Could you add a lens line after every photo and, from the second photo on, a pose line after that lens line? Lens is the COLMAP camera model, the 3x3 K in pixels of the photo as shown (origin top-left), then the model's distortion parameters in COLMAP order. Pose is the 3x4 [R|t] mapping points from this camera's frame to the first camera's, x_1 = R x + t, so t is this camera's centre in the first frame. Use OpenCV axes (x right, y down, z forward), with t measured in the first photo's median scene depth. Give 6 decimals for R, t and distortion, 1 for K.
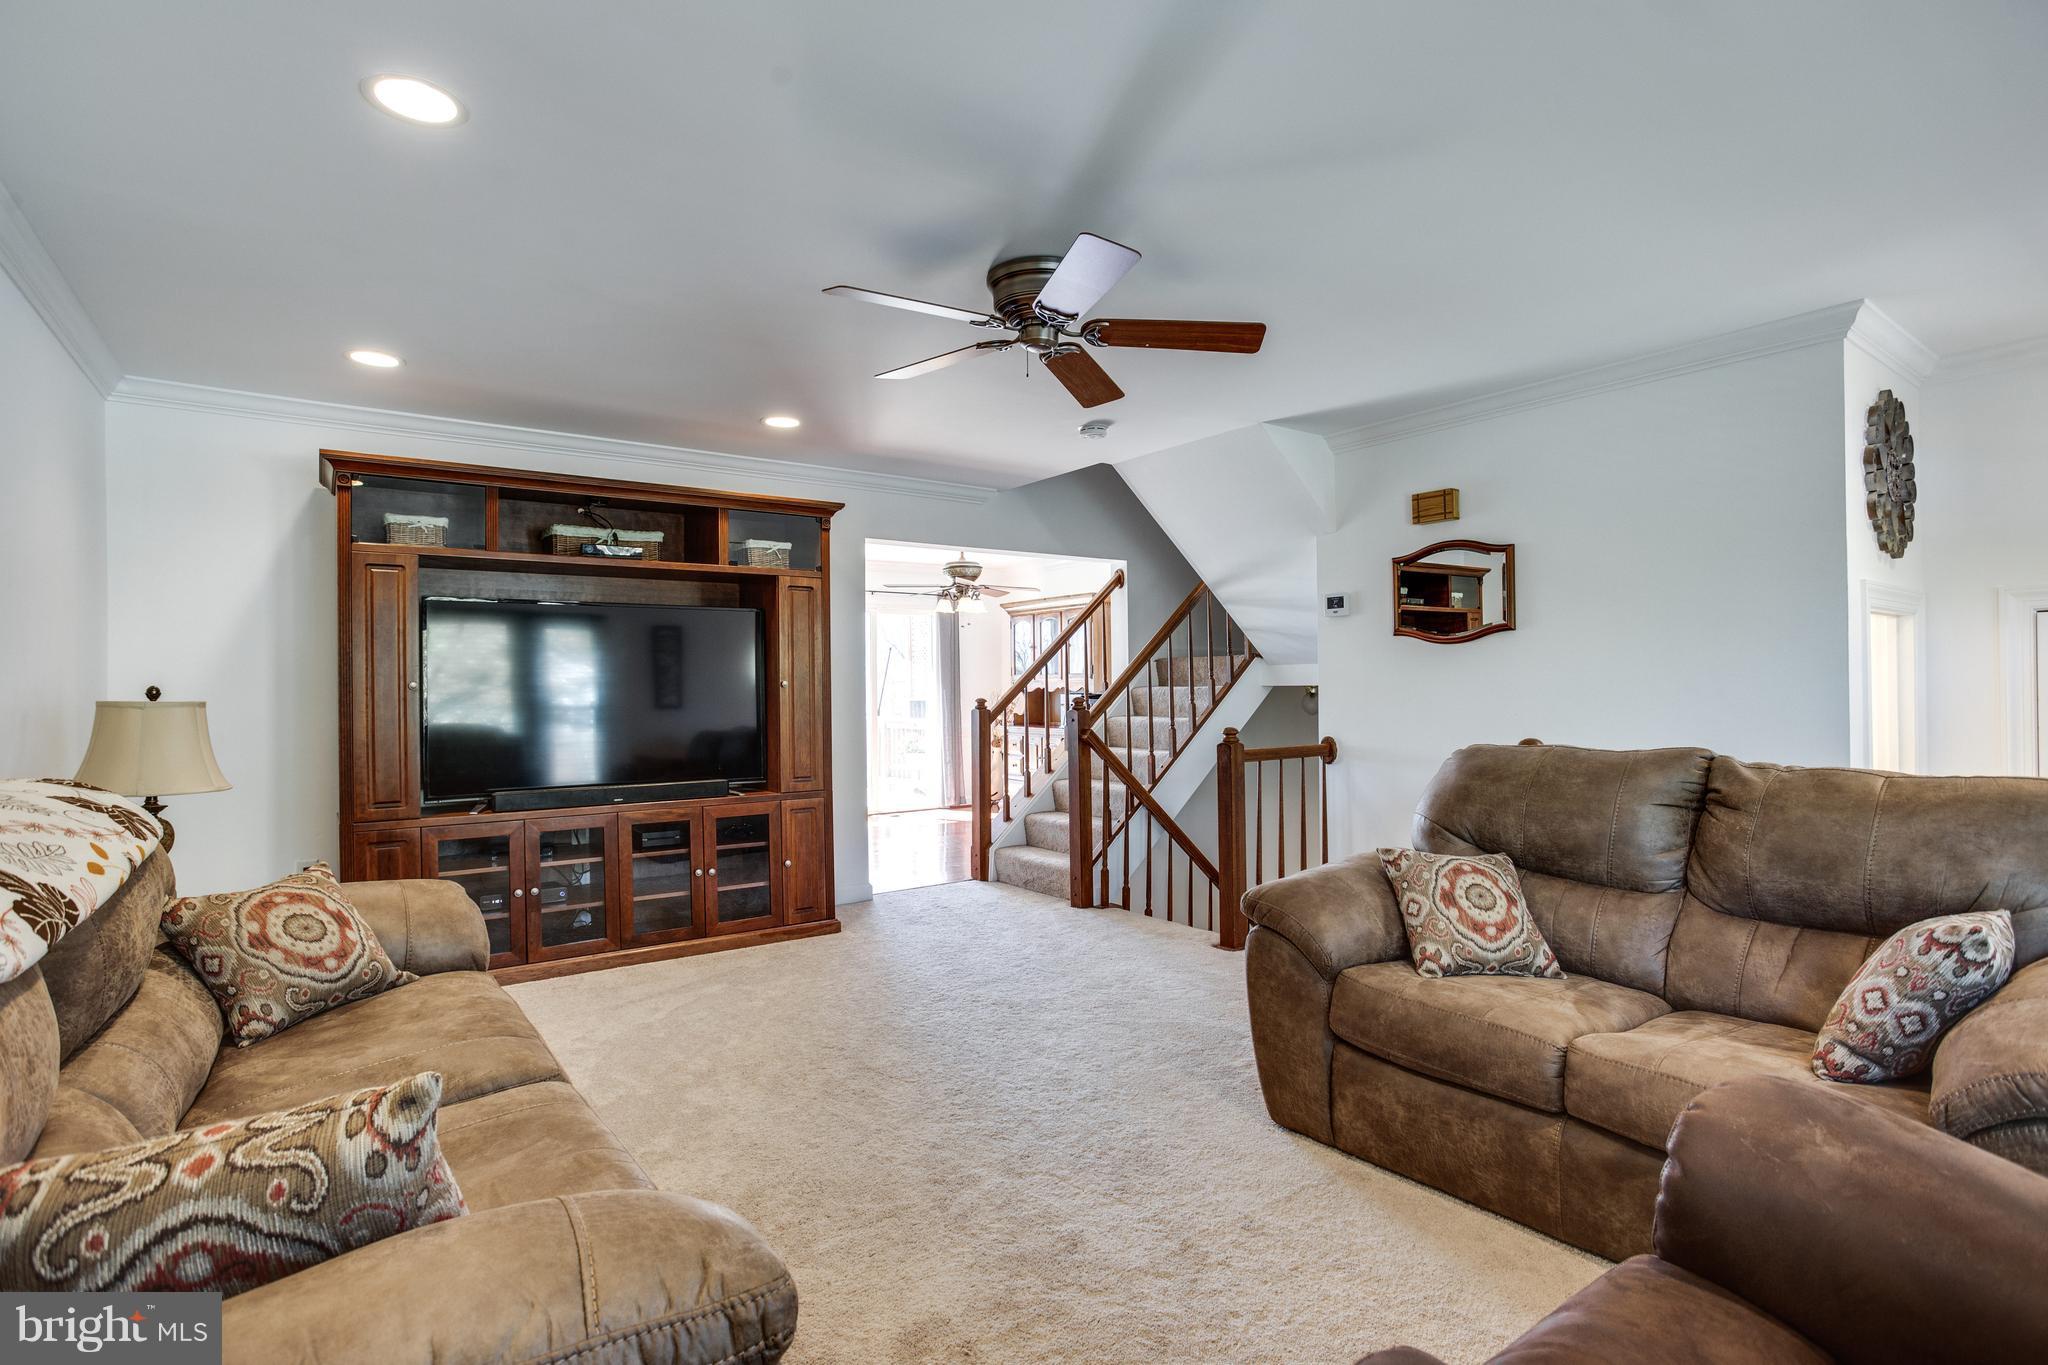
lens RADIAL K [[985.6, 0, 1024.5], [0, 985.6, 668.6], [0, 0, 1]] dist [-0.043047, 0.028819]
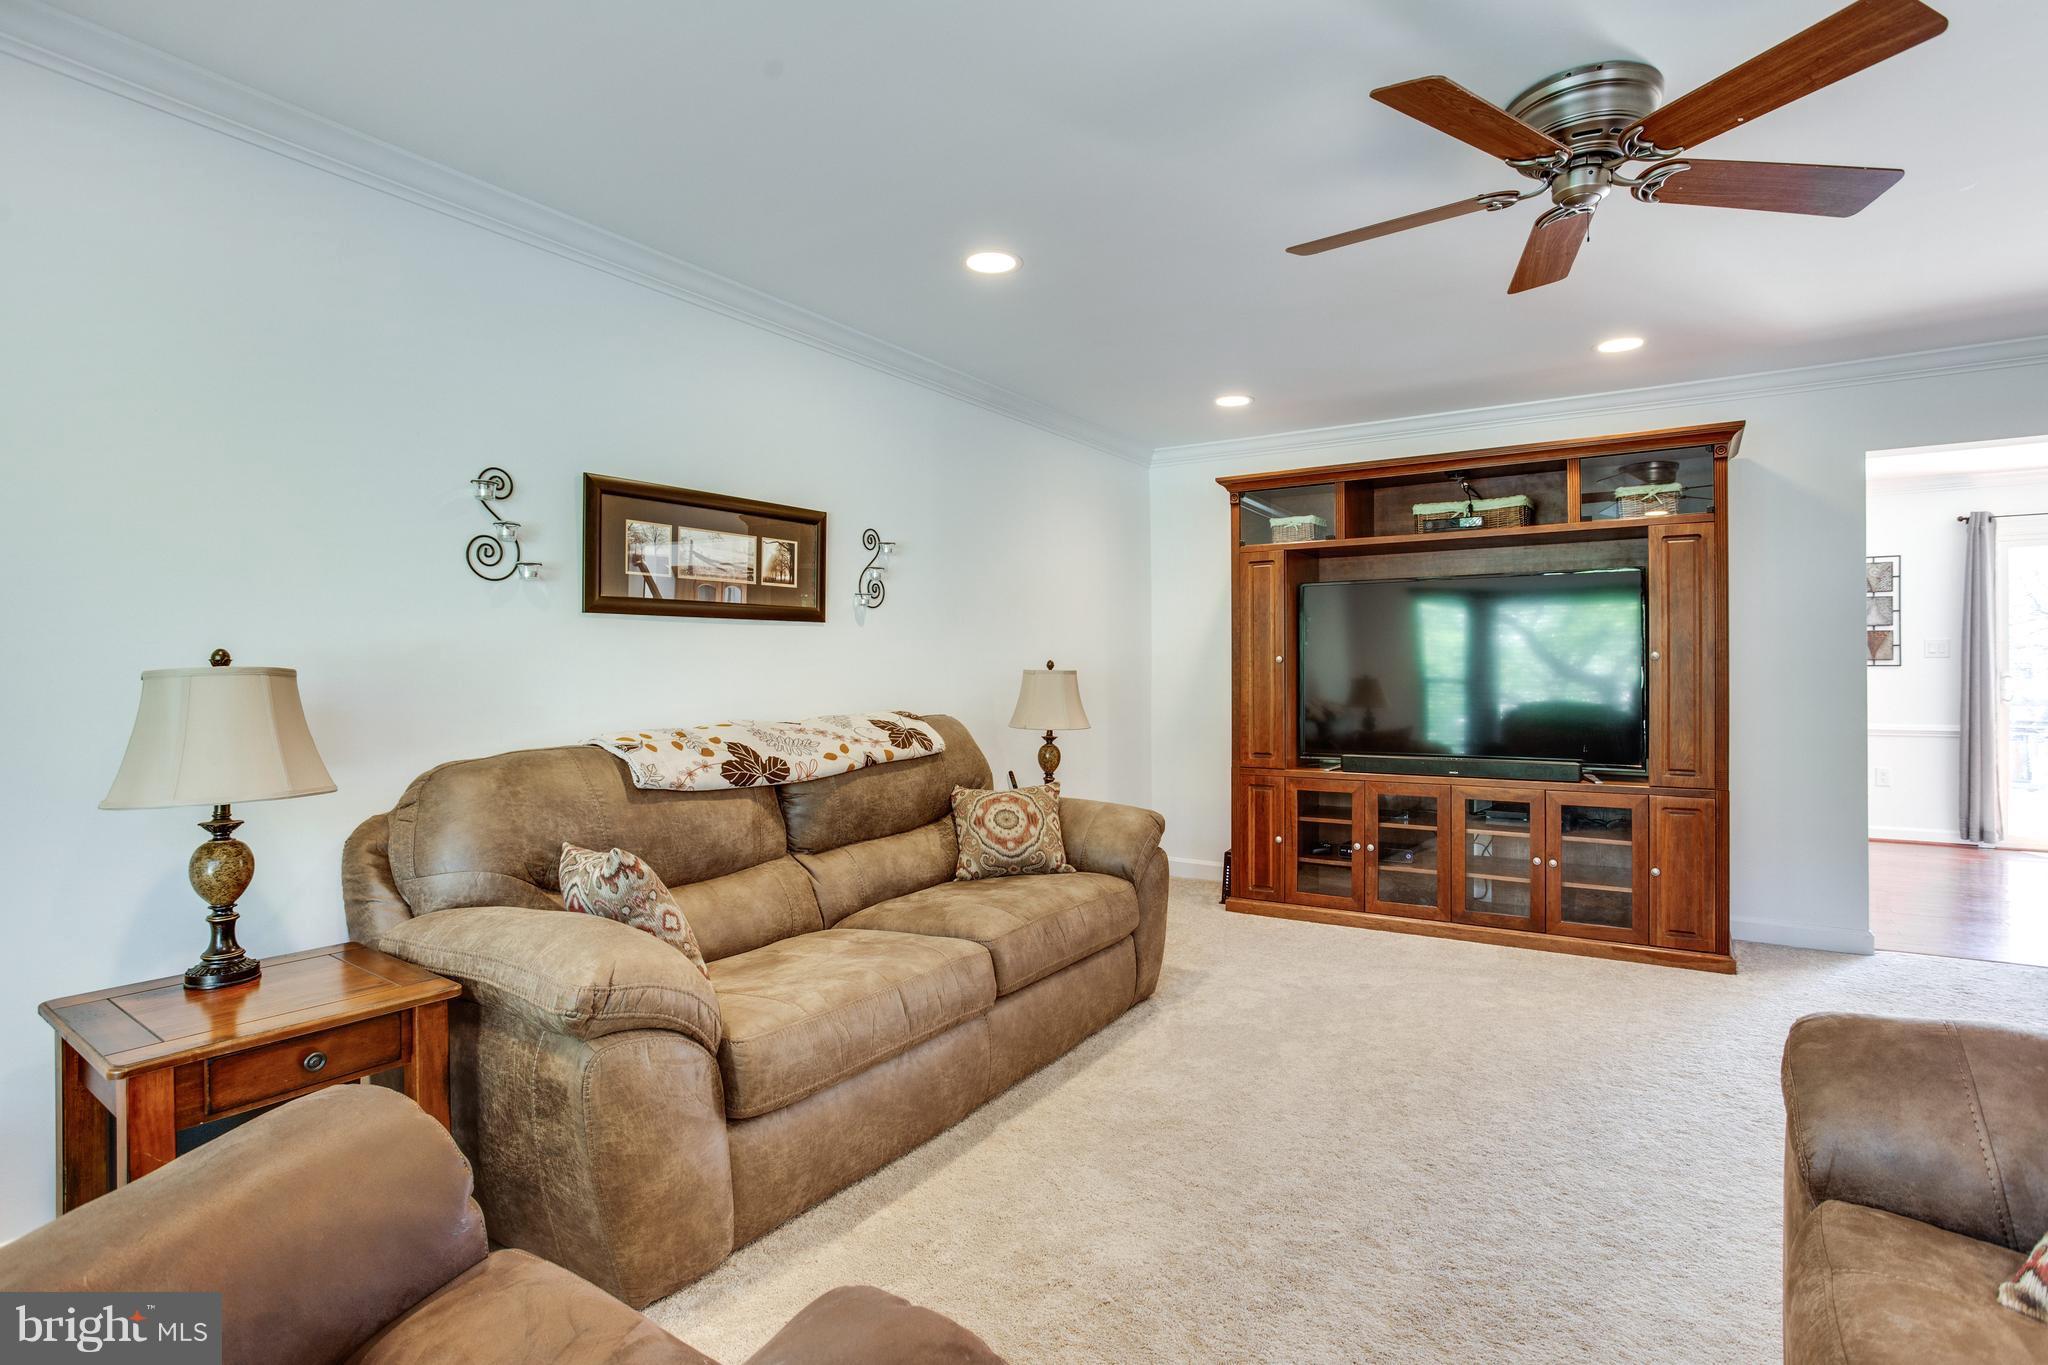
lens RADIAL K [[987.9, 0, 1022.4], [0, 987.9, 645.9], [0, 0, 1]] dist [-0.045369, 0.022701]
pose [[0.379519, -0.013314, -0.925088, 0.376827], [0.019514, 0.999789, -0.006383, 0.002727], [0.924978, -0.015630, 0.379699, 0.233456]]
